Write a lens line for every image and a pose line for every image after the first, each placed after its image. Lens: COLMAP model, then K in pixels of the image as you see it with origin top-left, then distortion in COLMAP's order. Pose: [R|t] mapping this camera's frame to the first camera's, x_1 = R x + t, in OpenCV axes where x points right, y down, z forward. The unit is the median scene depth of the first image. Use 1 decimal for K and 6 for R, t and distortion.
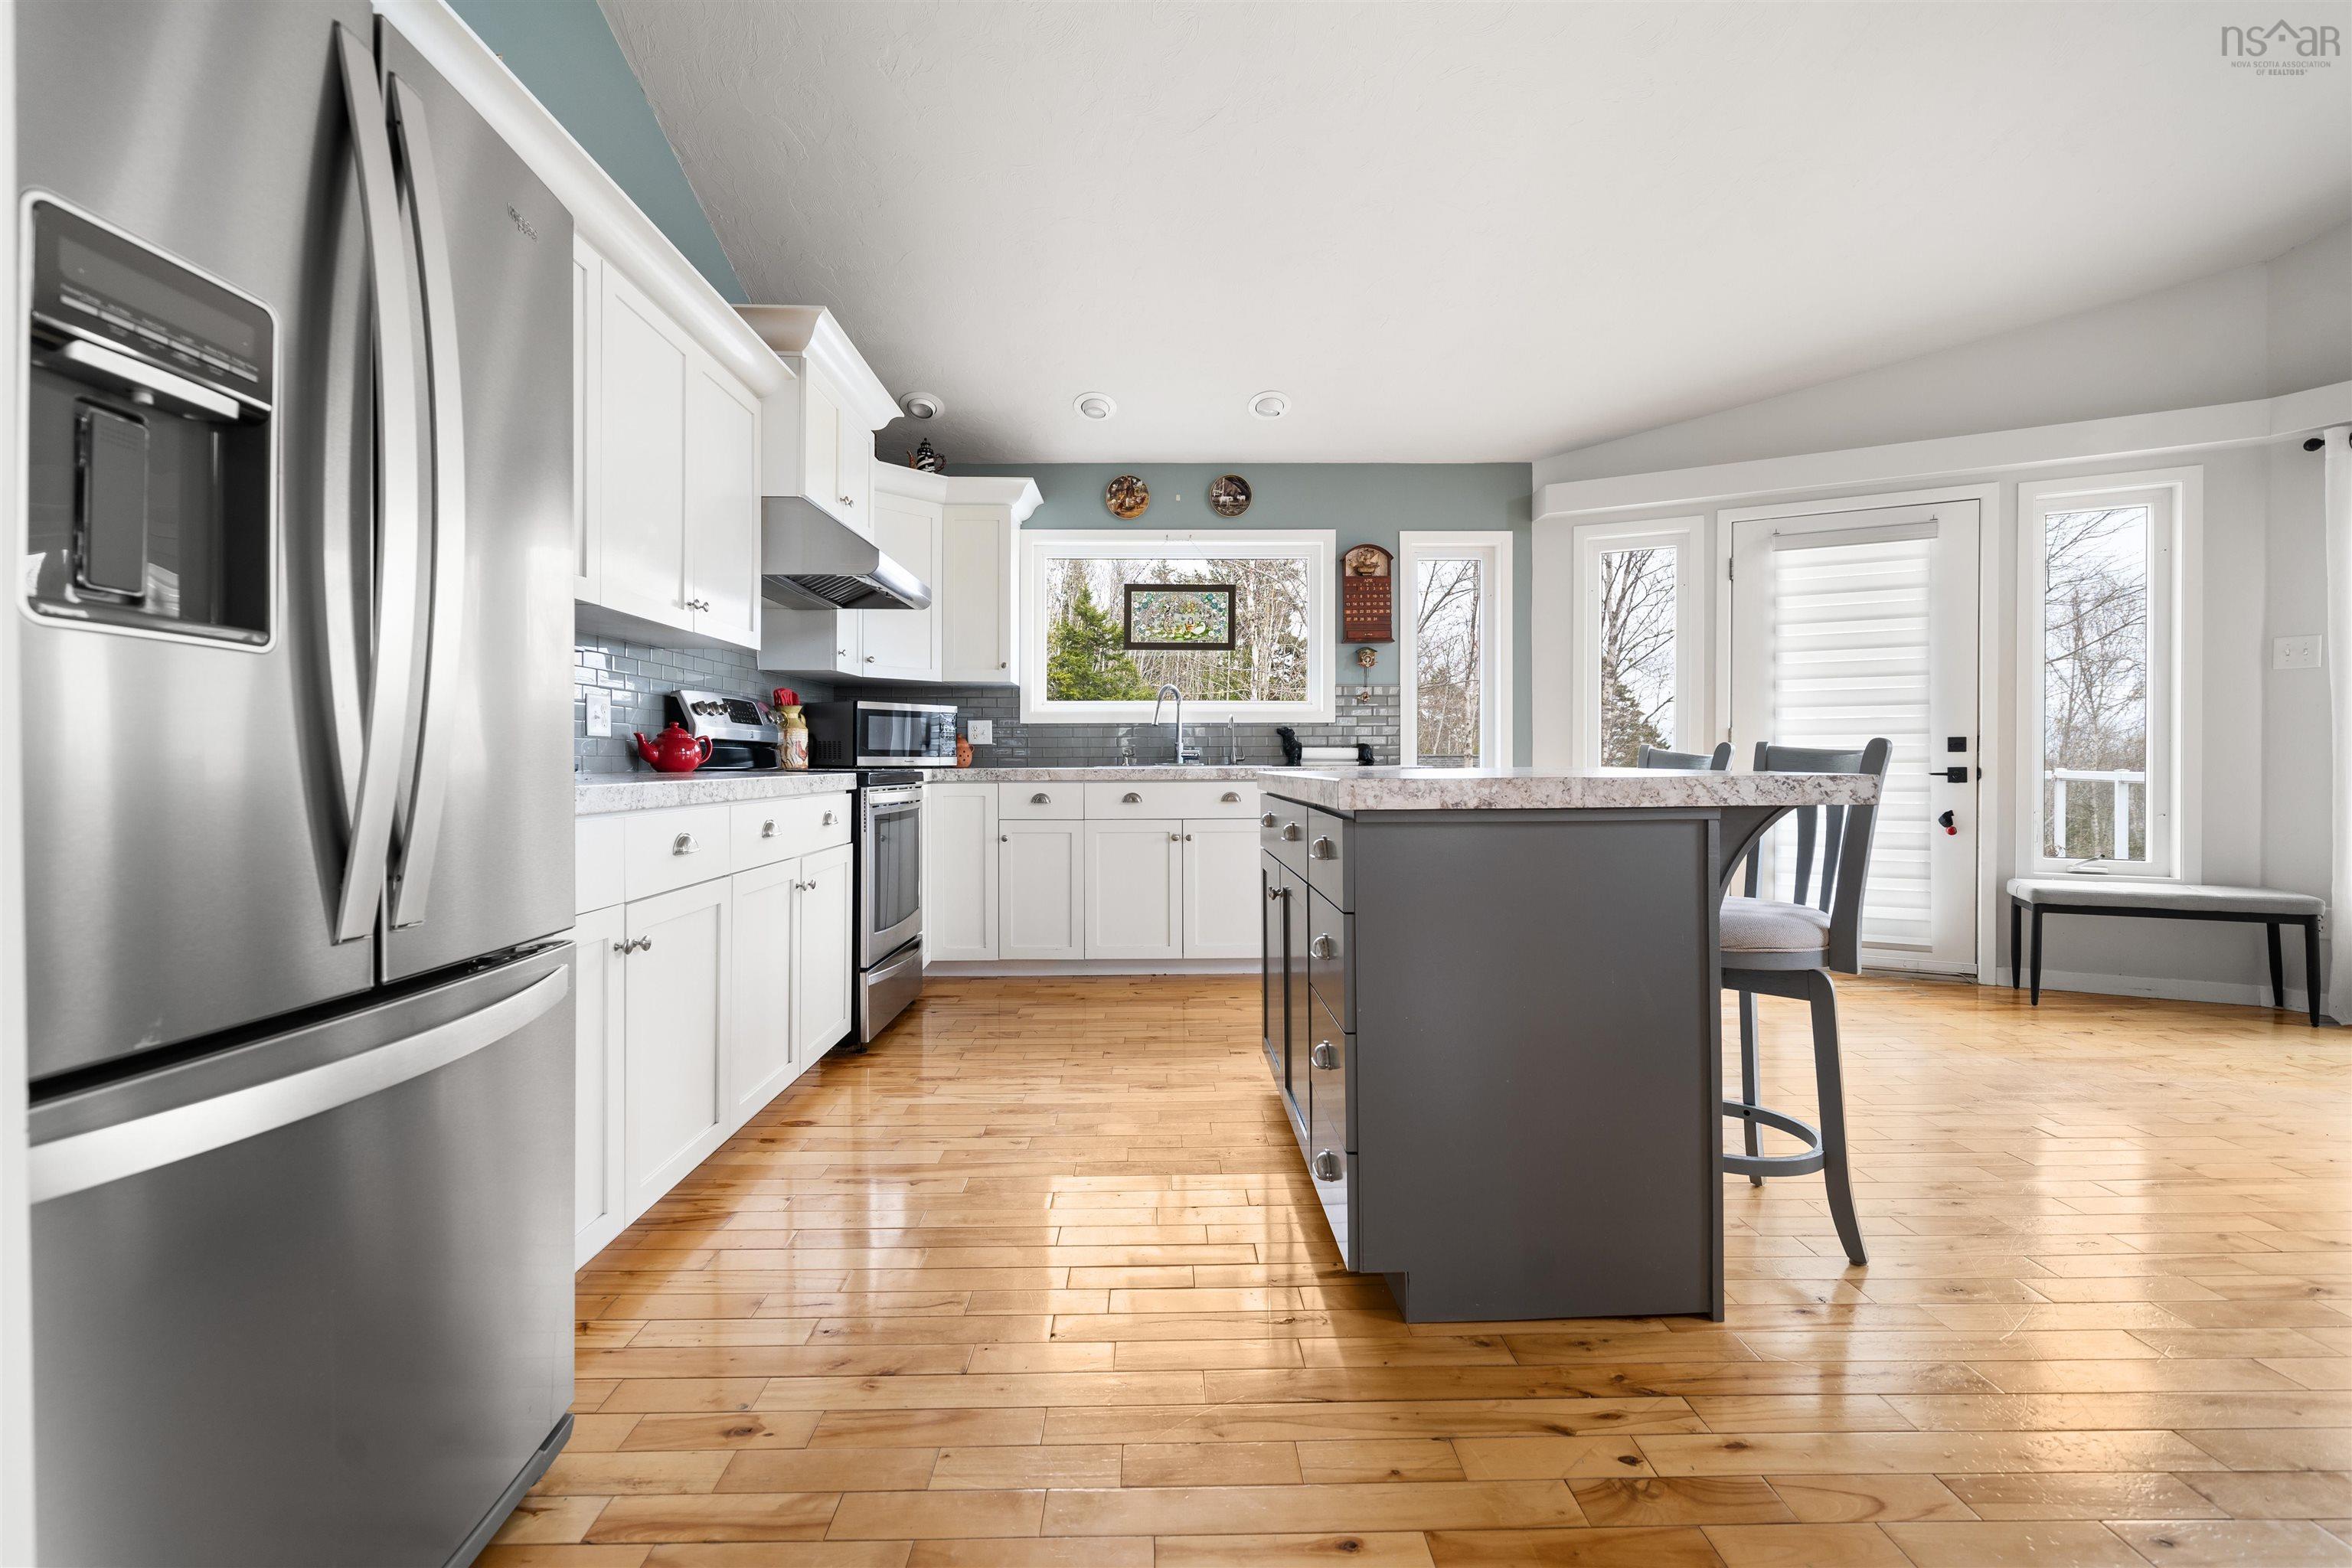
lens RADIAL K [[970.4, 0, 1173.5], [0, 970.4, 772.0], [0, 0, 1]] dist [-0.001167, -0.000391]
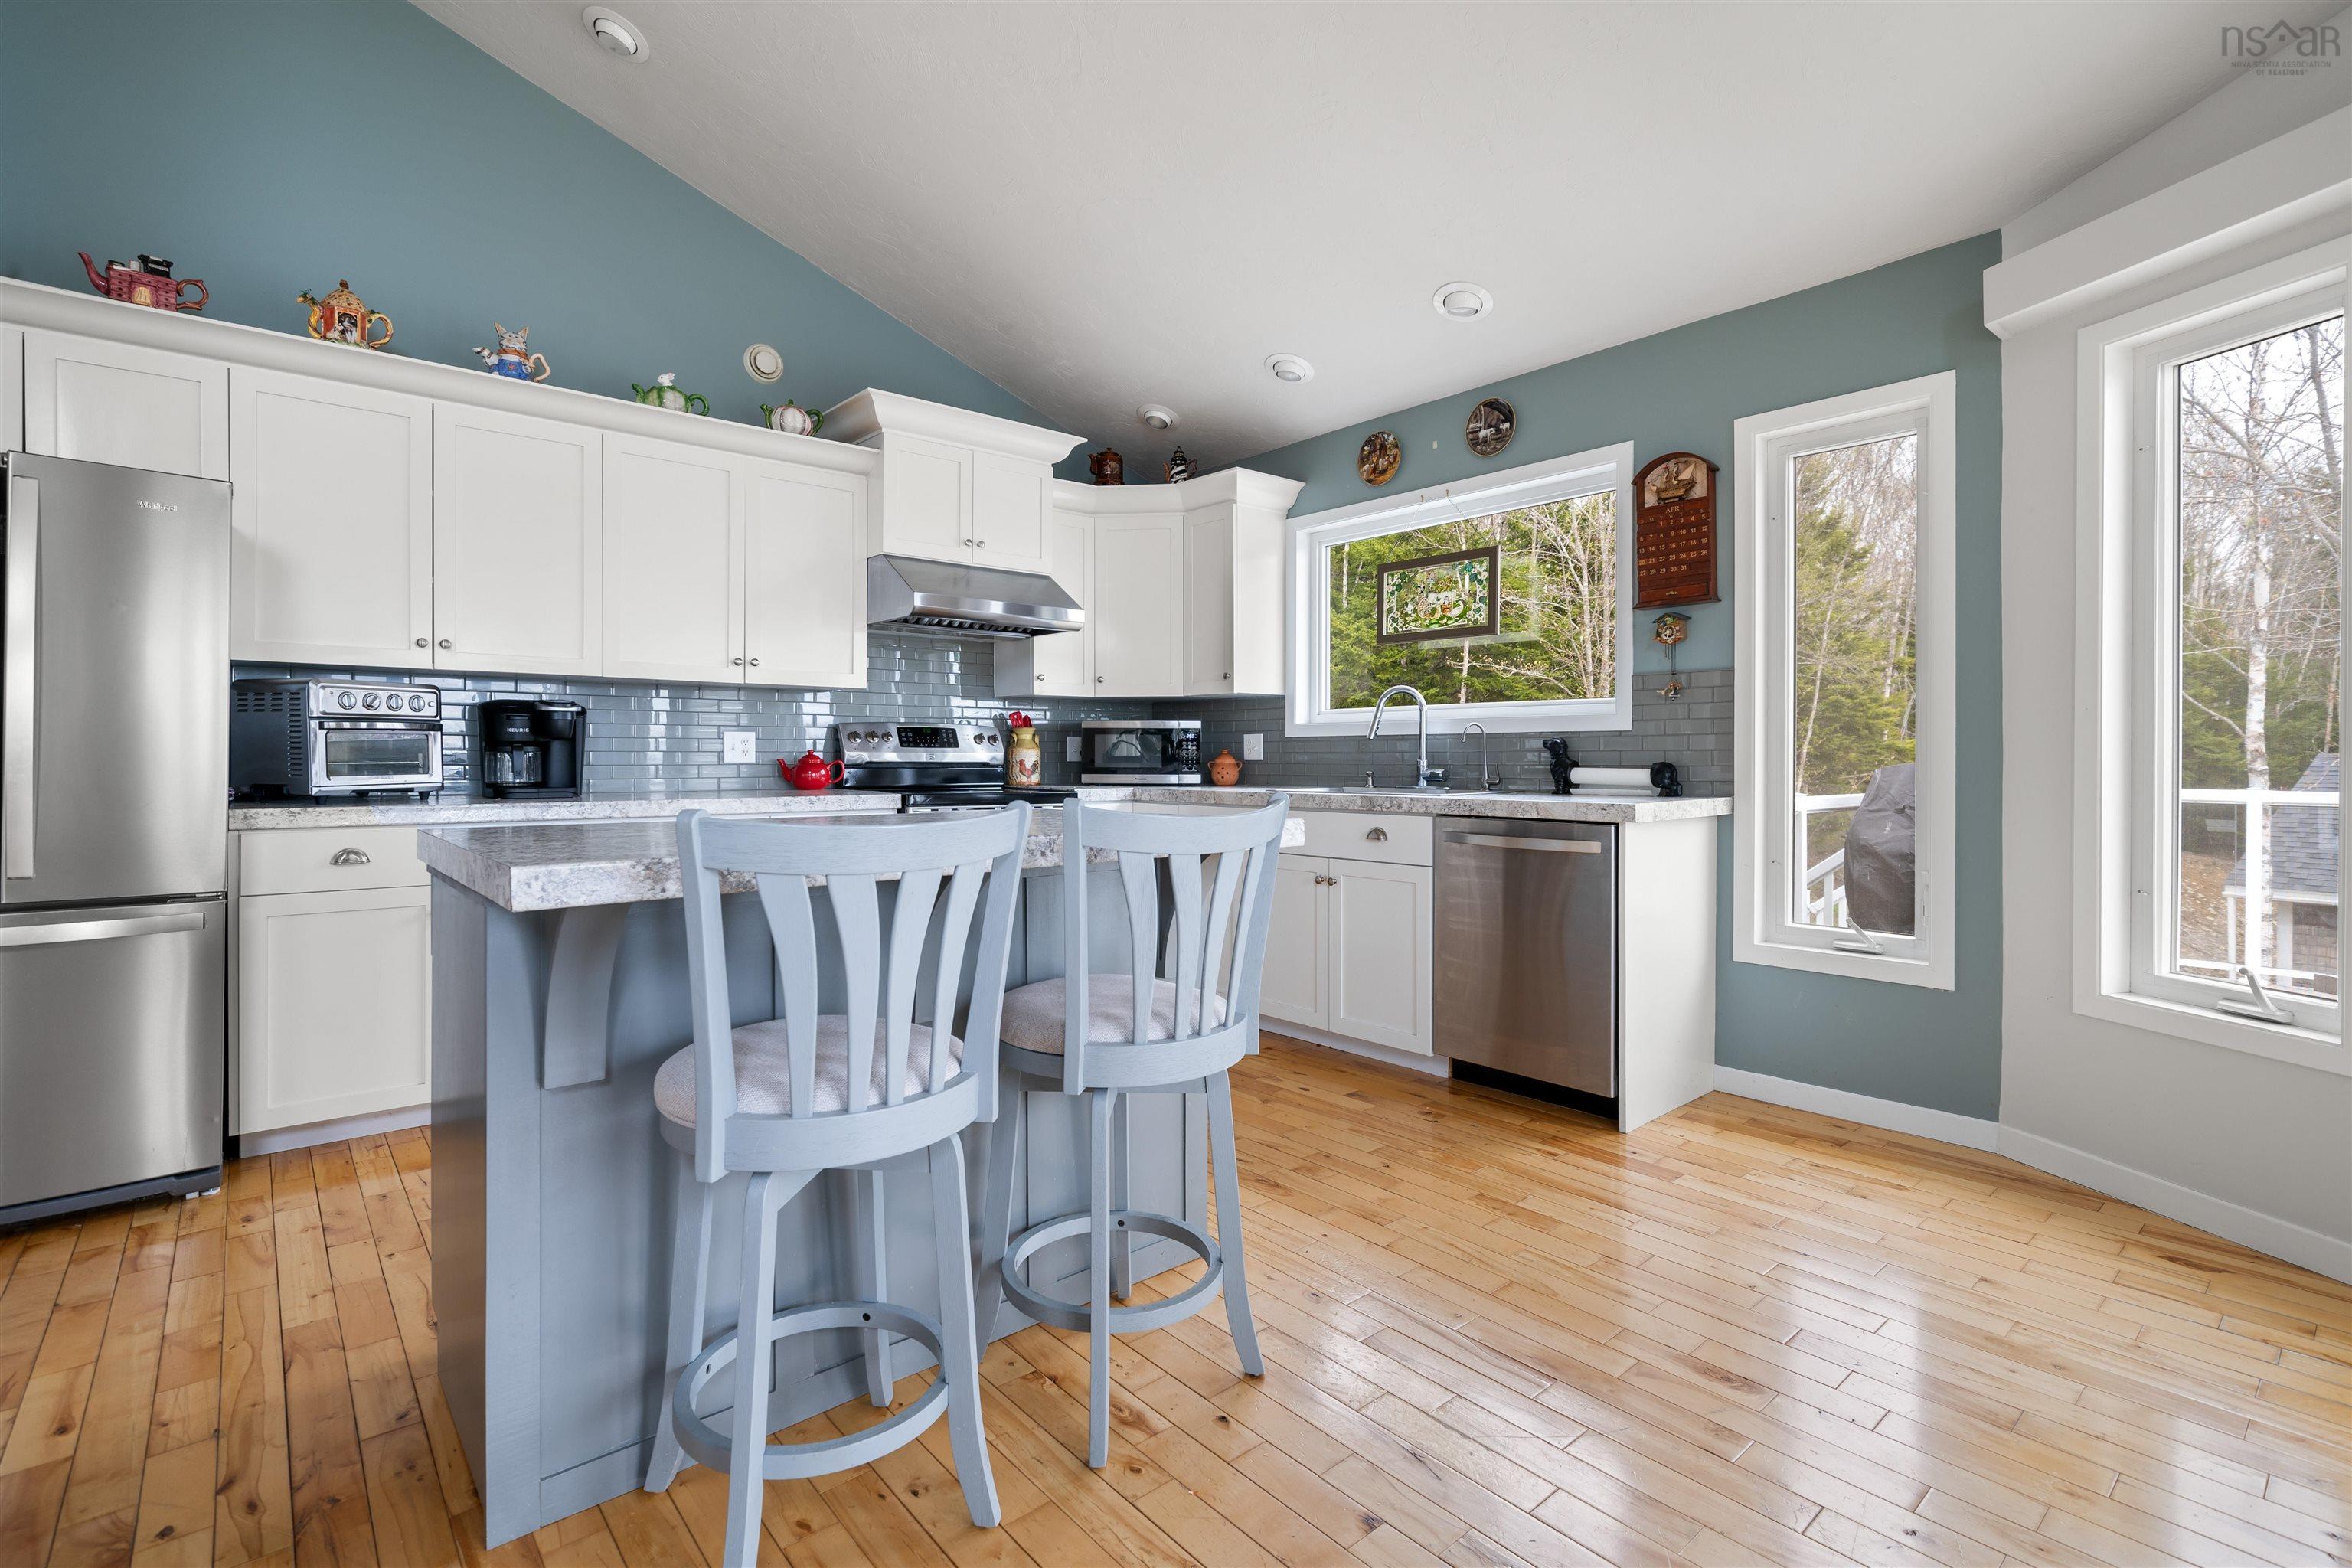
lens RADIAL K [[1074.0, 0, 1175.5], [0, 1074.0, 758.0], [0, 0, 1]] dist [0.000117, 0.000689]
pose [[0.643597, 0.003280, -0.765358, 0.546126], [-0.011150, 0.999925, -0.005091, -0.025080], [0.765283, 0.011810, 0.643585, 0.296193]]
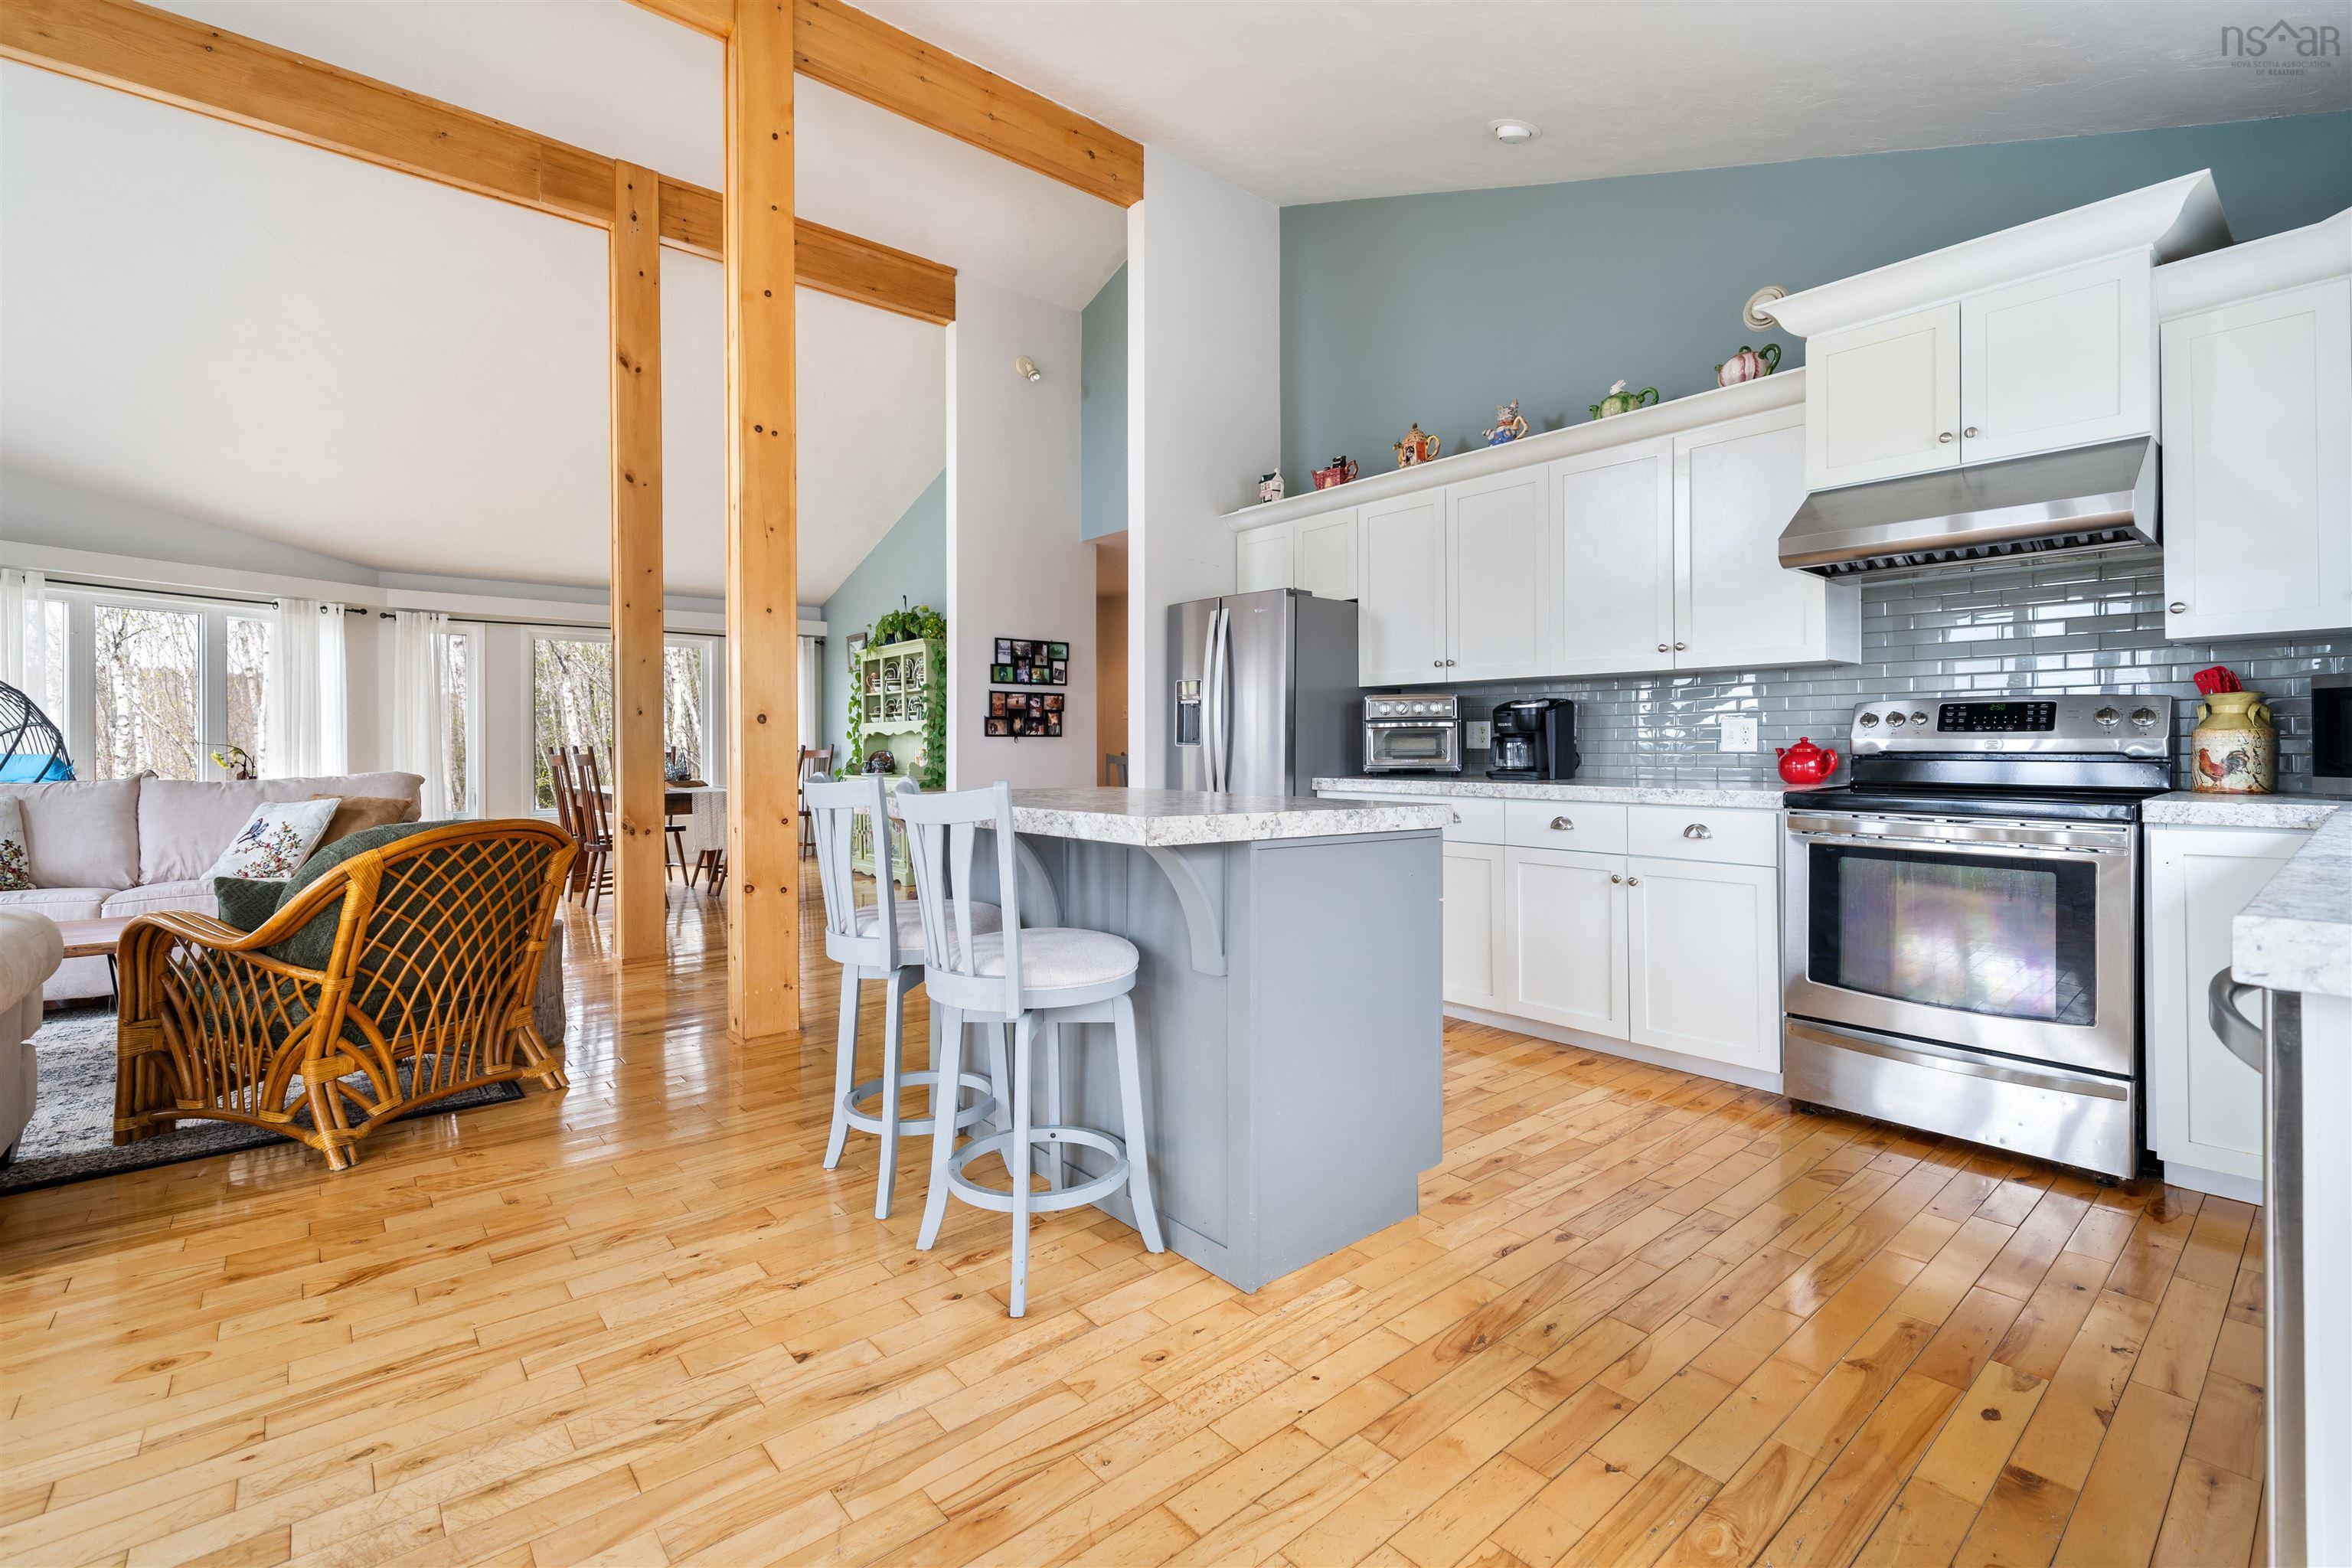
lens RADIAL K [[1045.3, 0, 1173.2], [0, 1045.3, 742.6], [0, 0, 1]] dist [0.001090, -0.000113]
pose [[-0.769774, 0.002988, -0.638310, 0.483852], [-0.002532, 0.999967, 0.007735, -0.033586], [0.638312, 0.007570, -0.769740, 0.920864]]
